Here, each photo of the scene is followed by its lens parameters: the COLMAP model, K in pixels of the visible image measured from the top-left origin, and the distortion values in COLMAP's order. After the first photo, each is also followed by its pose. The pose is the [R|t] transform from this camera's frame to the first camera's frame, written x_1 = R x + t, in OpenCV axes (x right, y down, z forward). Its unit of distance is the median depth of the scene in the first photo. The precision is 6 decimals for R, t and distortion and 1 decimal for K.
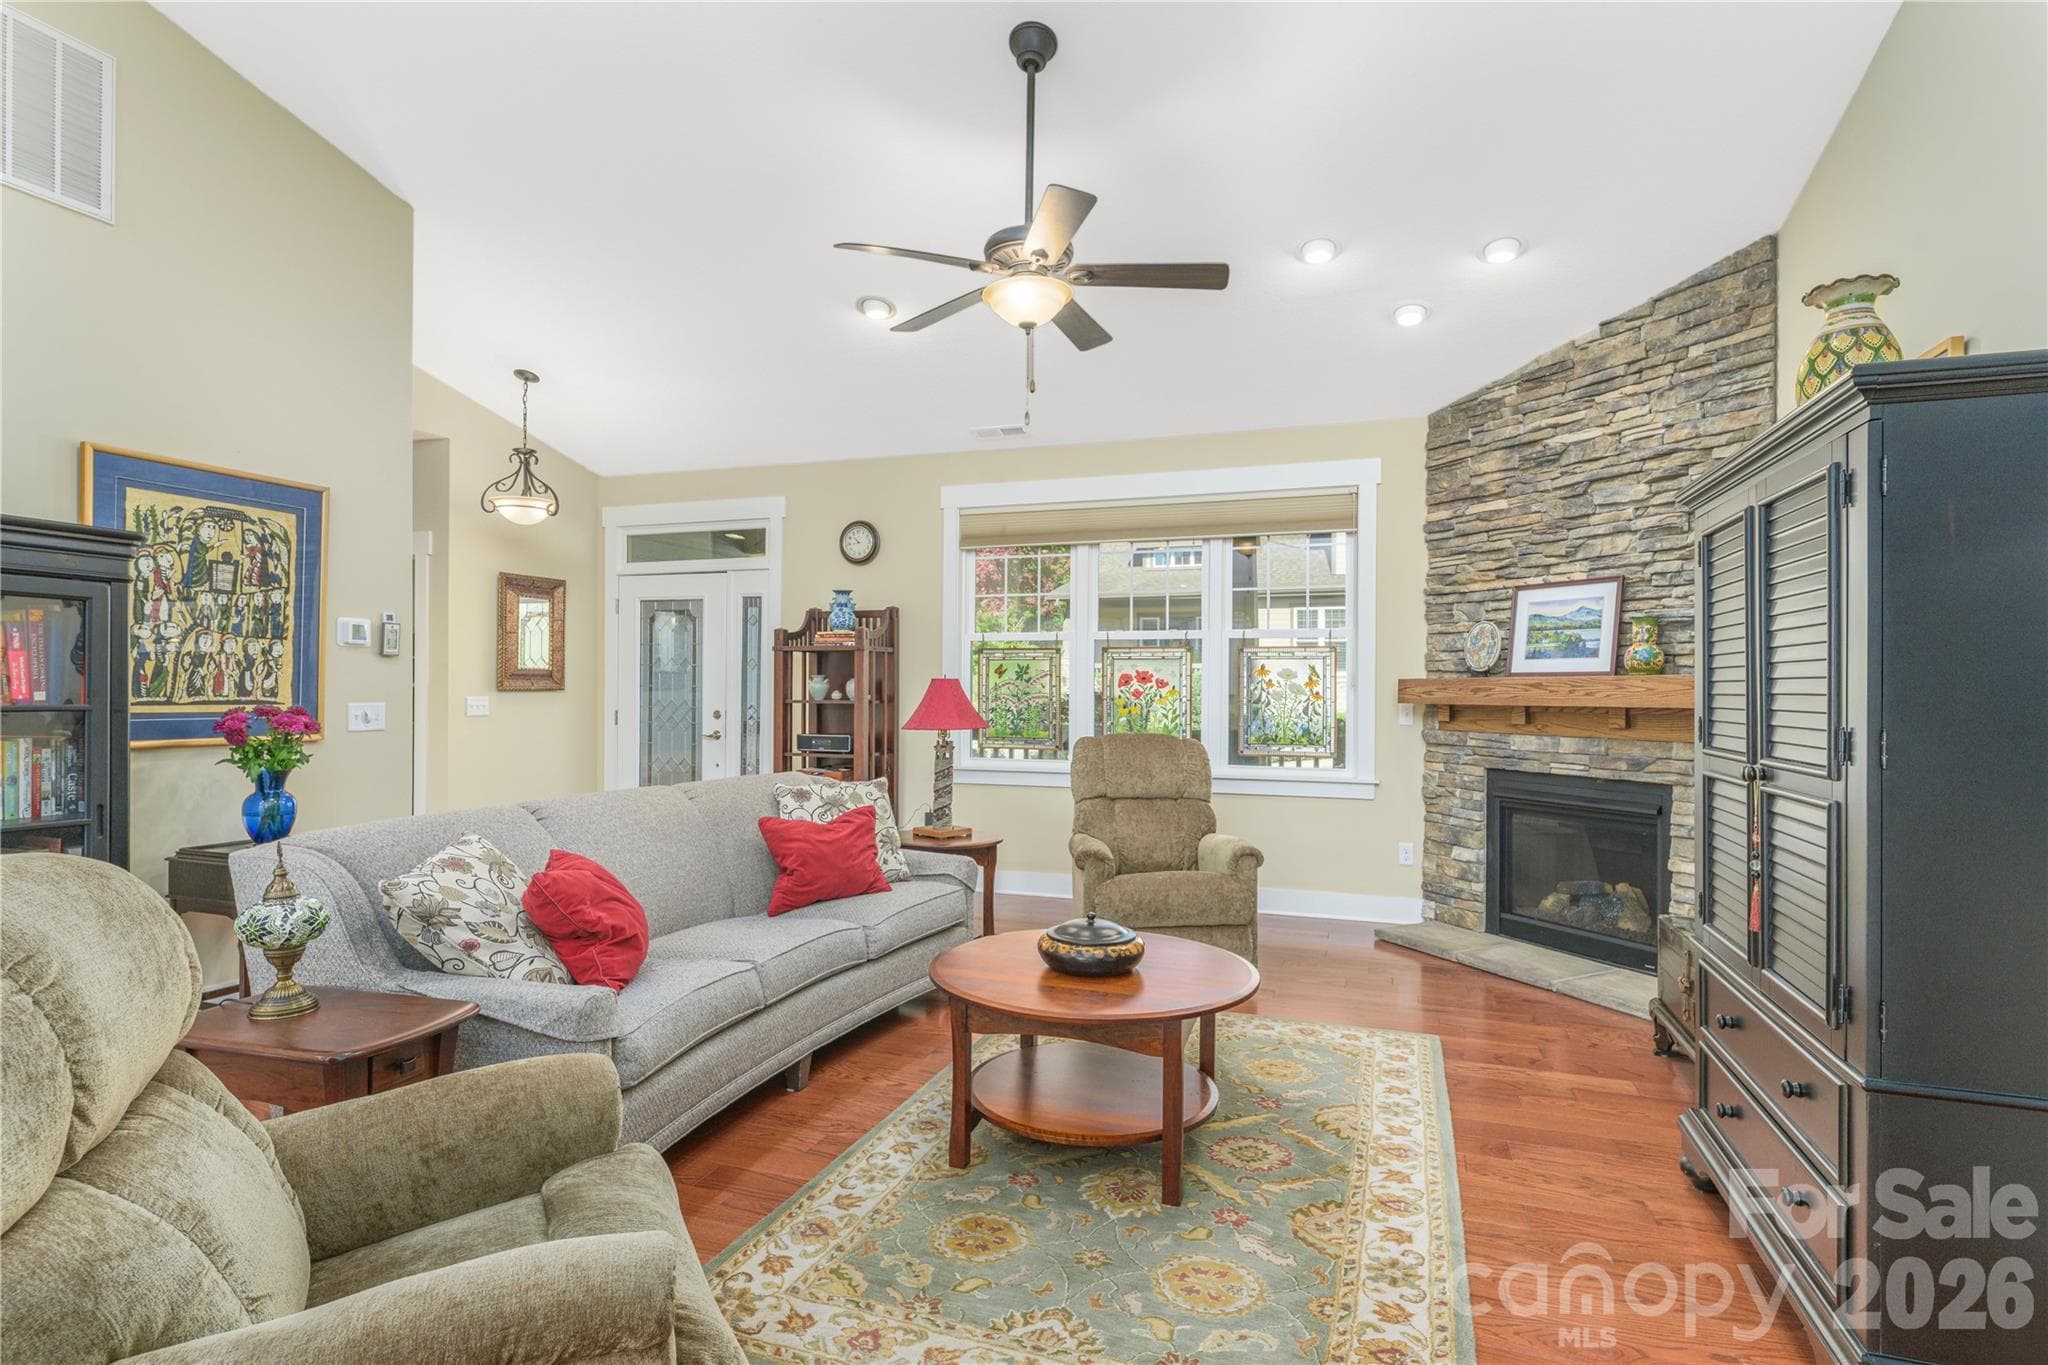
lens RADIAL K [[1046.3, 0, 1029.7], [0, 1046.3, 680.0], [0, 0, 1]] dist [0.003440, -0.001411]
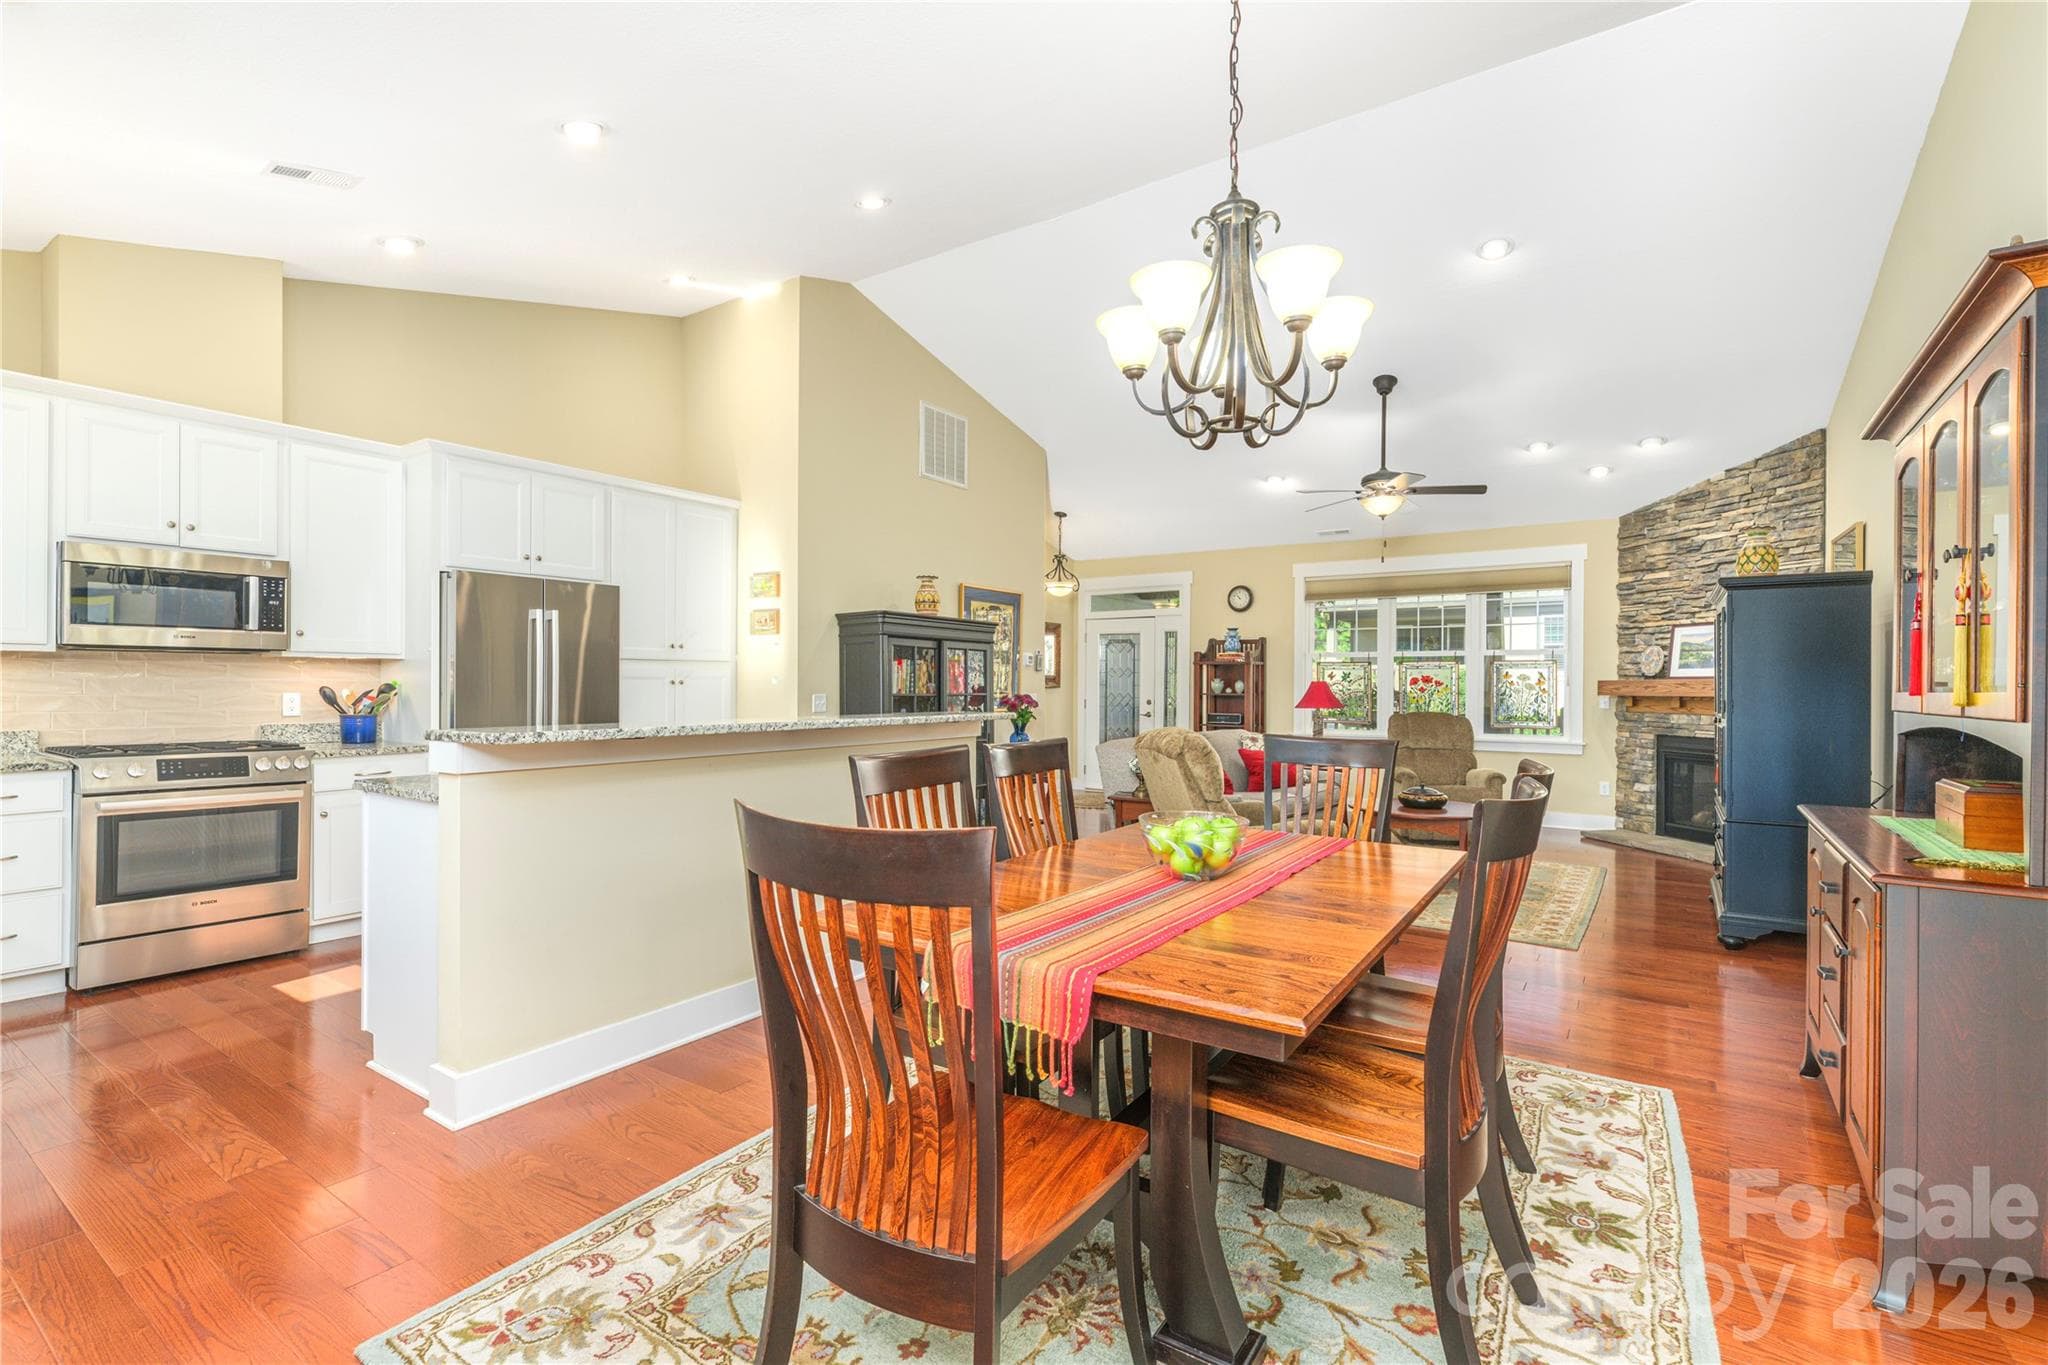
lens RADIAL K [[943.9, 0, 1017.2], [0, 943.9, 682.1], [0, 0, 1]] dist [-0.002134, -0.000036]
pose [[0.964795, -0.001983, -0.262995, -0.141230], [0.002999, 0.999990, 0.003460, -0.006443], [0.262985, -0.004127, 0.964791, -0.687893]]
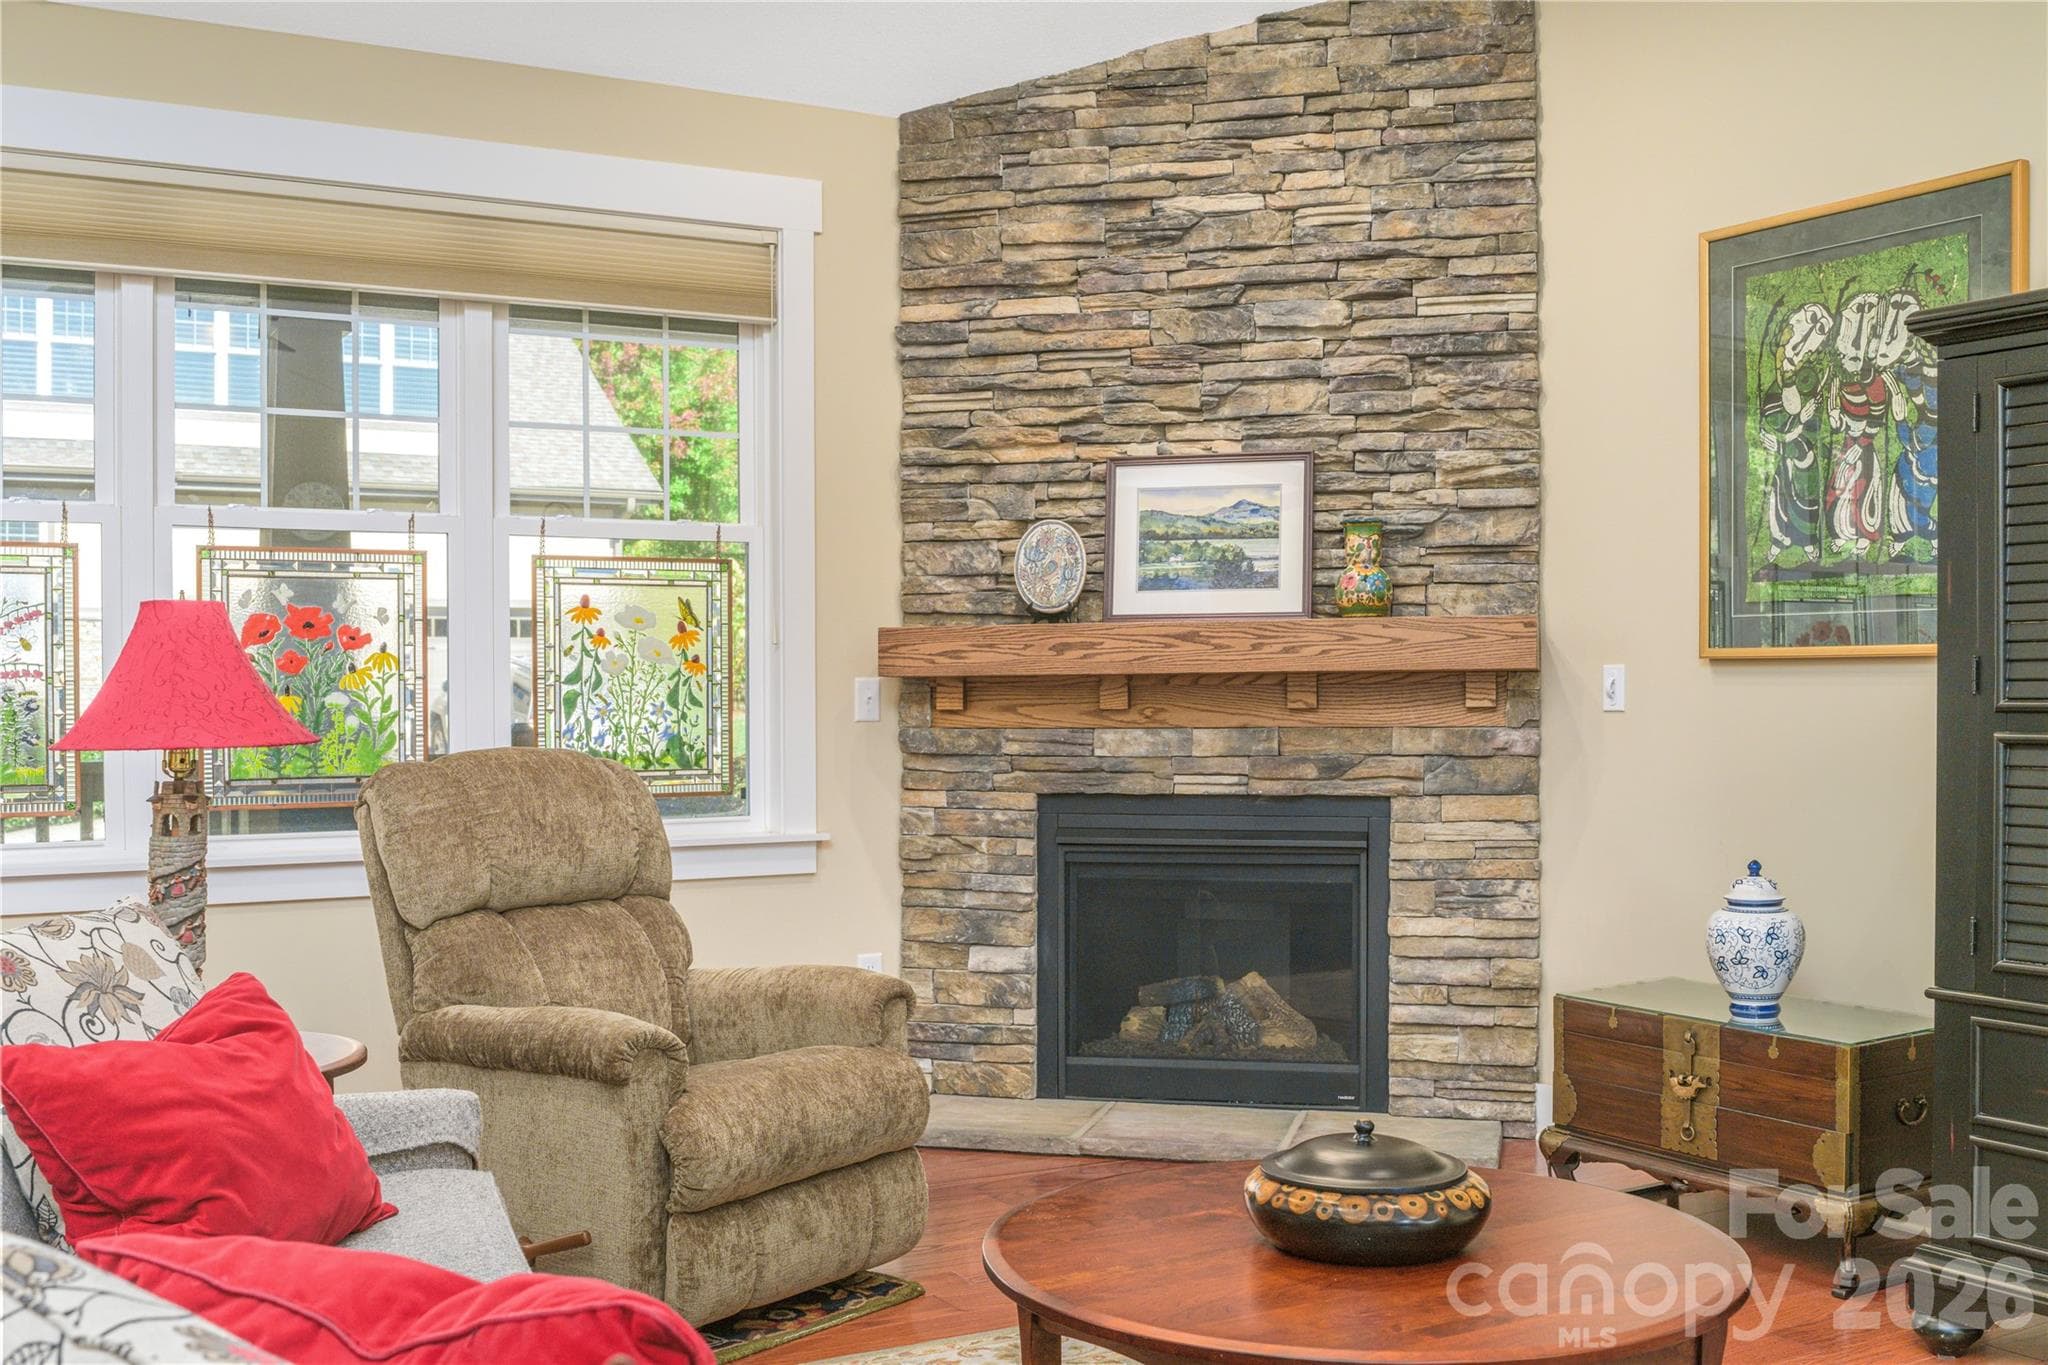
lens RADIAL K [[2149.7, 0, 1032.5], [0, 2149.7, 727.5], [0, 0, 1]] dist [-0.056710, 0.000000]
pose [[0.642762, -0.024740, 0.765666, -0.408727], [0.006842, 0.999624, 0.026555, 0.020597], [-0.766036, -0.011830, 0.642689, 0.292583]]
